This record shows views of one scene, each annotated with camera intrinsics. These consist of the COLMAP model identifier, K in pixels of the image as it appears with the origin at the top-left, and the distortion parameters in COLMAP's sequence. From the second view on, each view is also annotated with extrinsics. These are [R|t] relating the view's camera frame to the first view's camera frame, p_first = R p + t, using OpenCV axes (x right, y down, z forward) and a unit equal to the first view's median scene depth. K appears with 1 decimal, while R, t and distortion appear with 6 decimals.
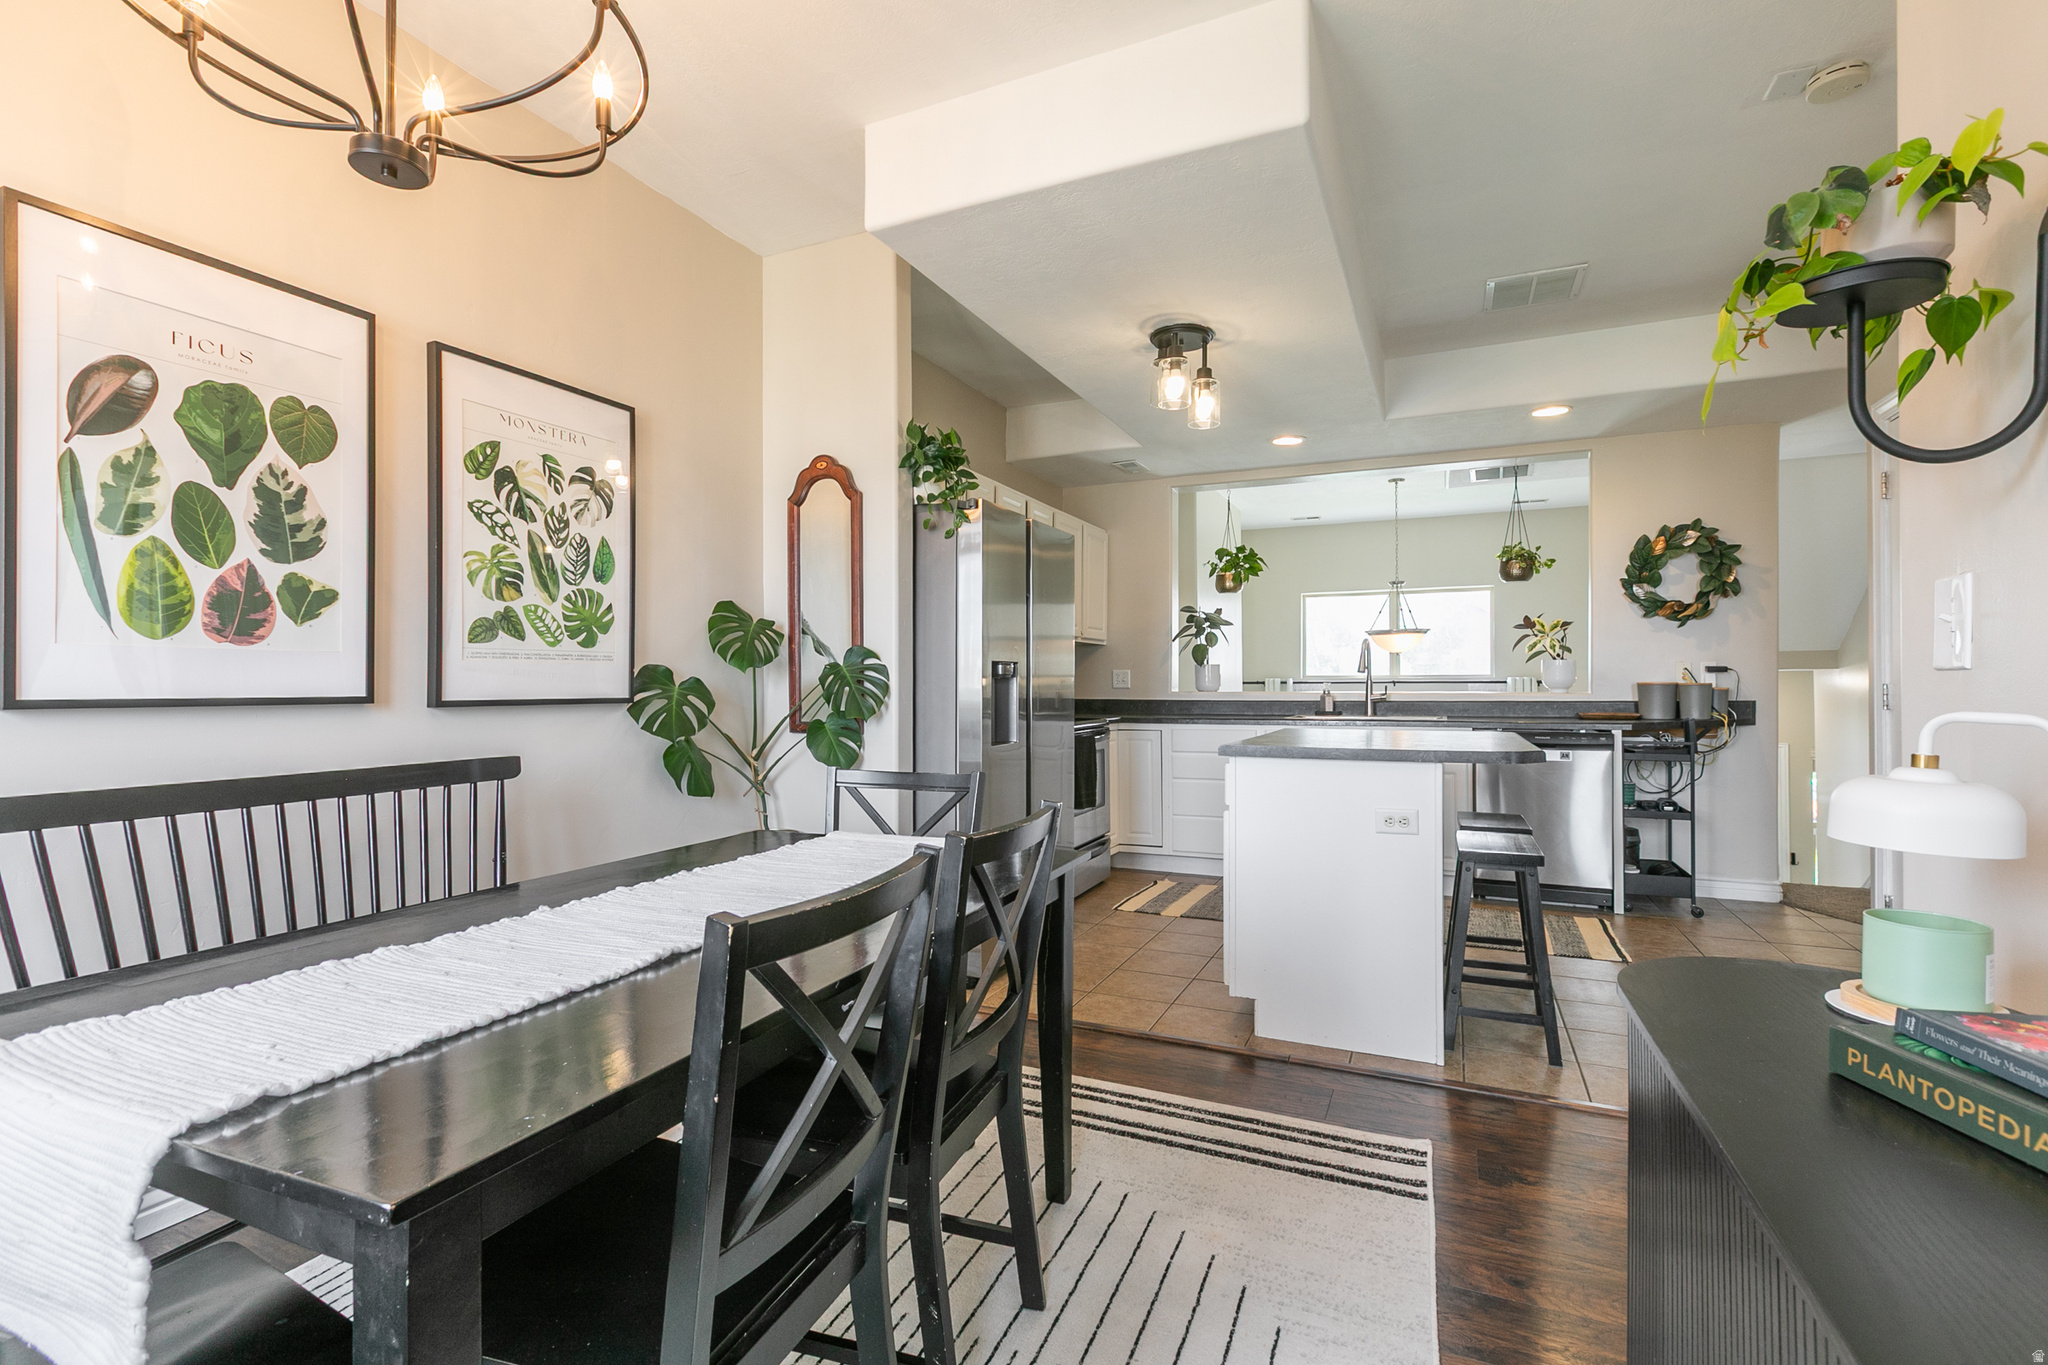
lens RADIAL K [[953.5, 0, 1031.9], [0, 953.5, 674.0], [0, 0, 1]] dist [-0.000038, 0.019825]
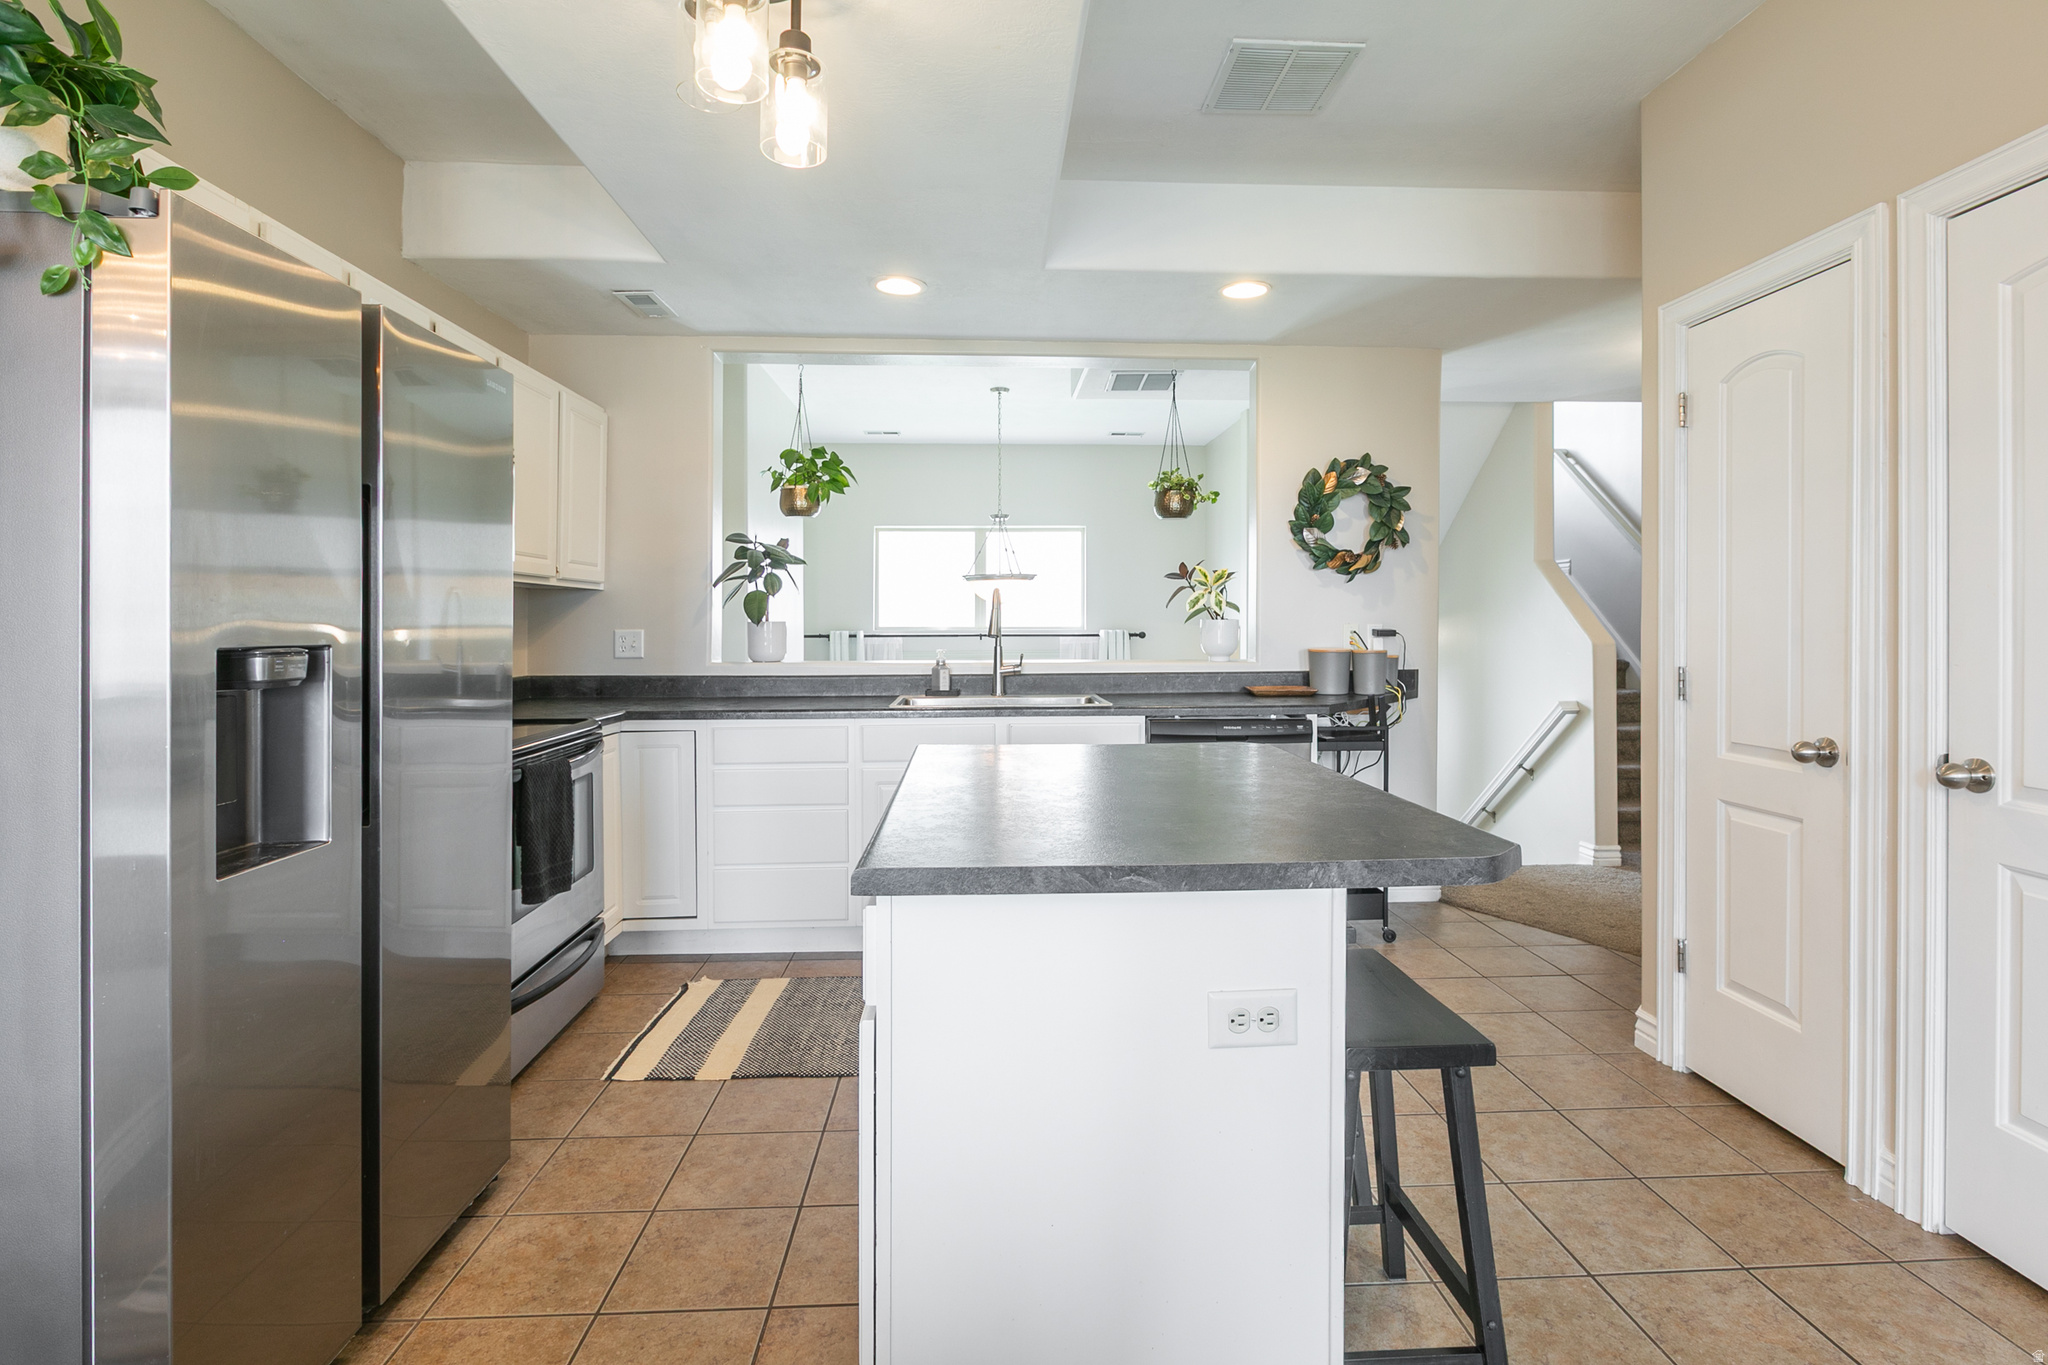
lens RADIAL K [[982.6, 0, 1036.9], [0, 982.6, 620.3], [0, 0, 1]] dist [-0.001142, 0.000295]
pose [[0.890111, 0.001529, 0.455741, 0.046782], [-0.005220, 0.999963, 0.006841, -0.020287], [-0.455713, -0.008468, 0.890086, 0.366380]]
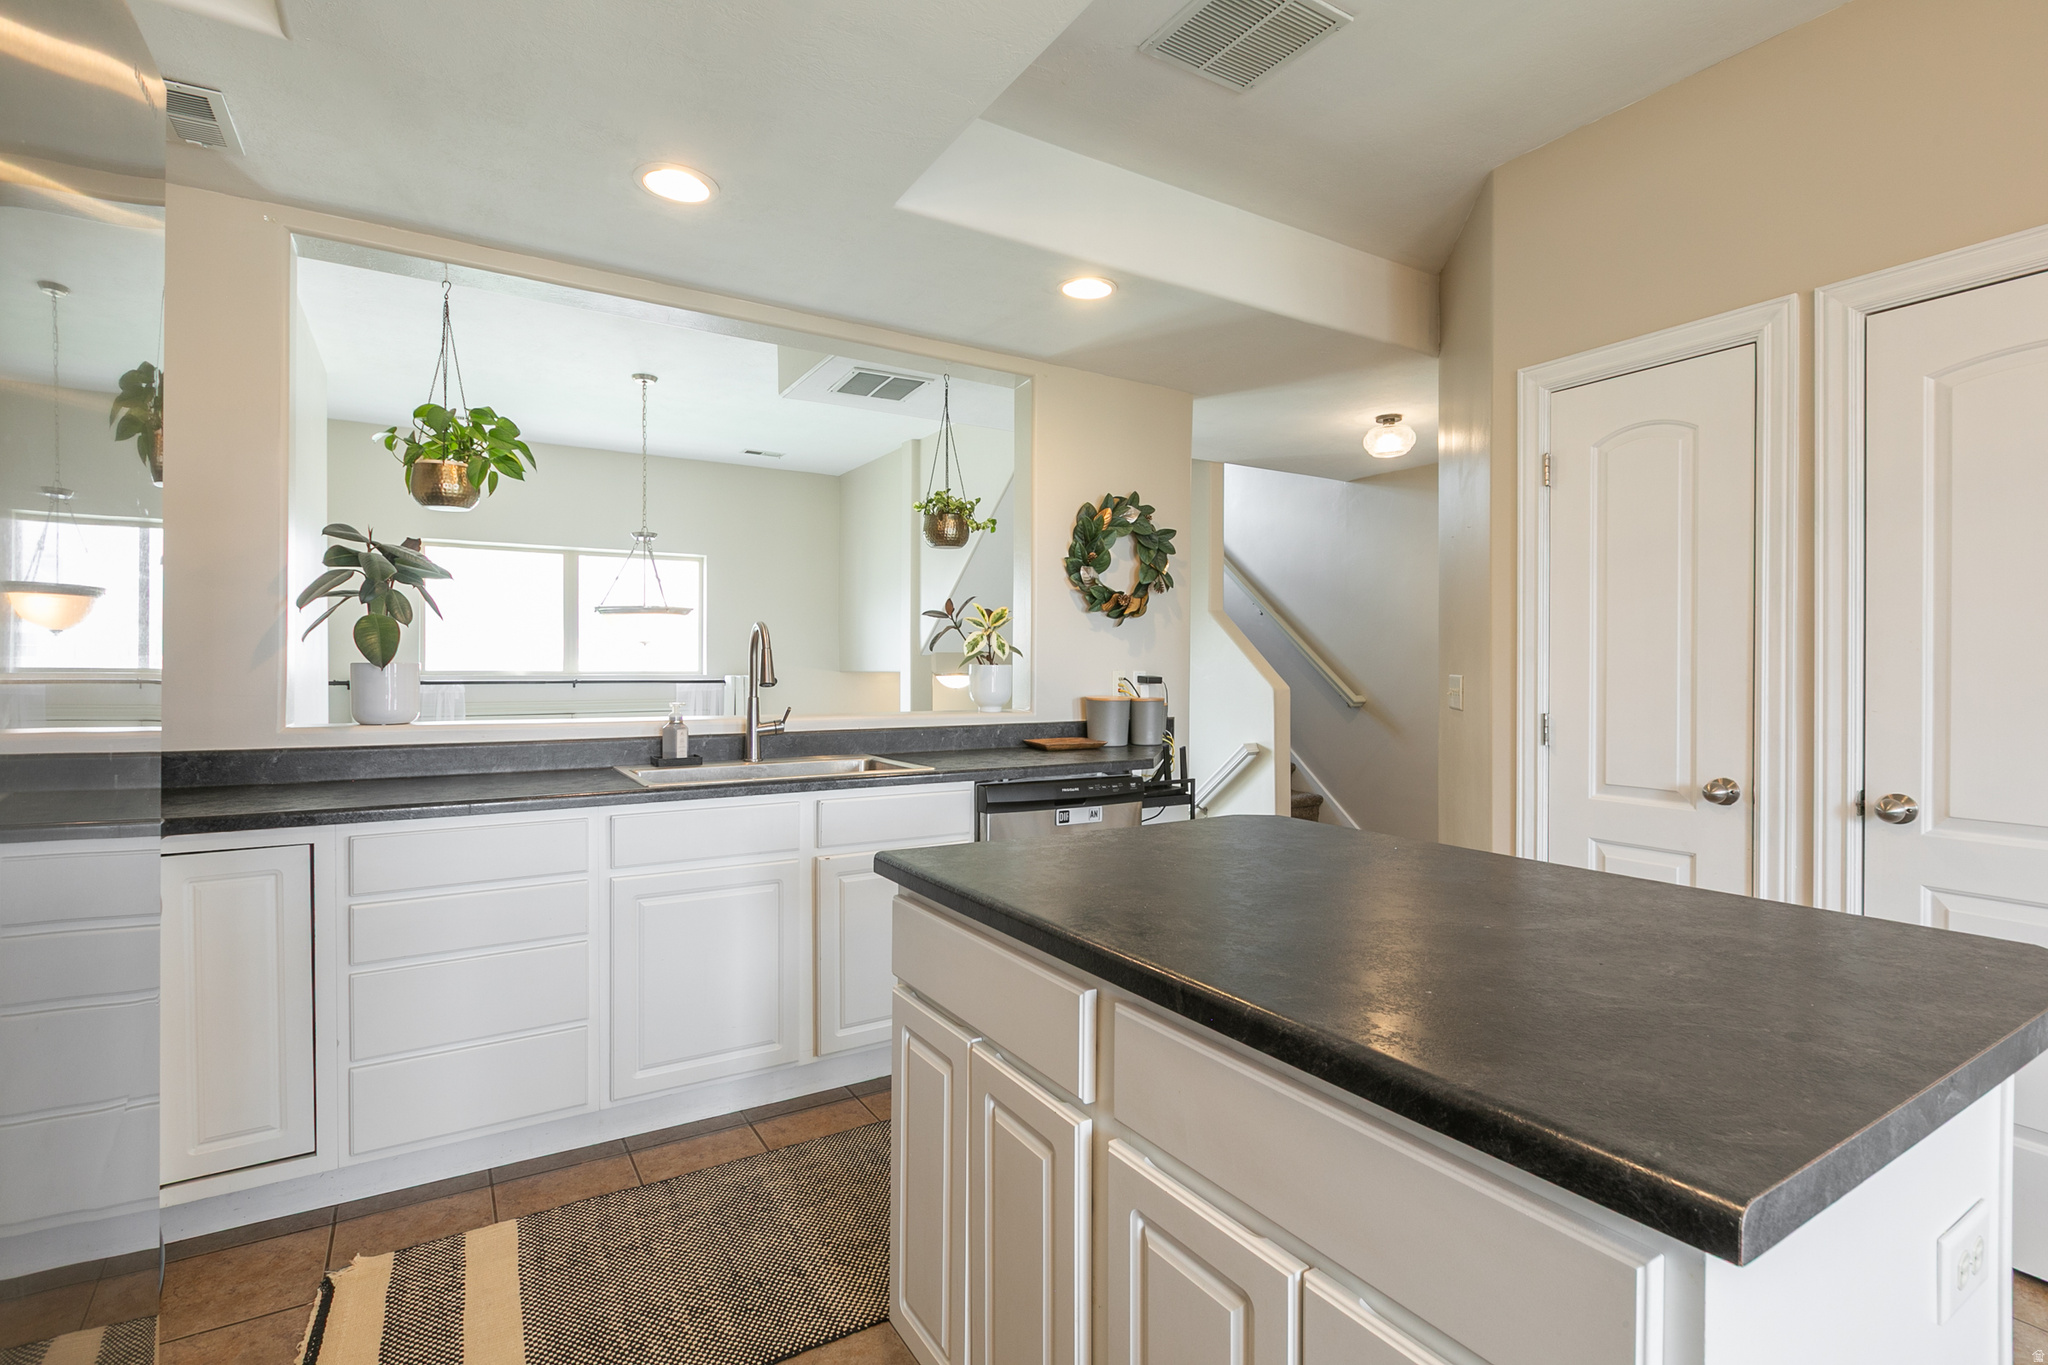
lens RADIAL K [[962.9, 0, 1026.2], [0, 962.9, 669.5], [0, 0, 1]] dist [-0.003150, 0.000163]
pose [[0.562437, 0.003684, 0.826832, -0.020965], [-0.015201, 0.999867, 0.005886, -0.017043], [-0.826701, -0.015879, 0.562418, 0.622442]]
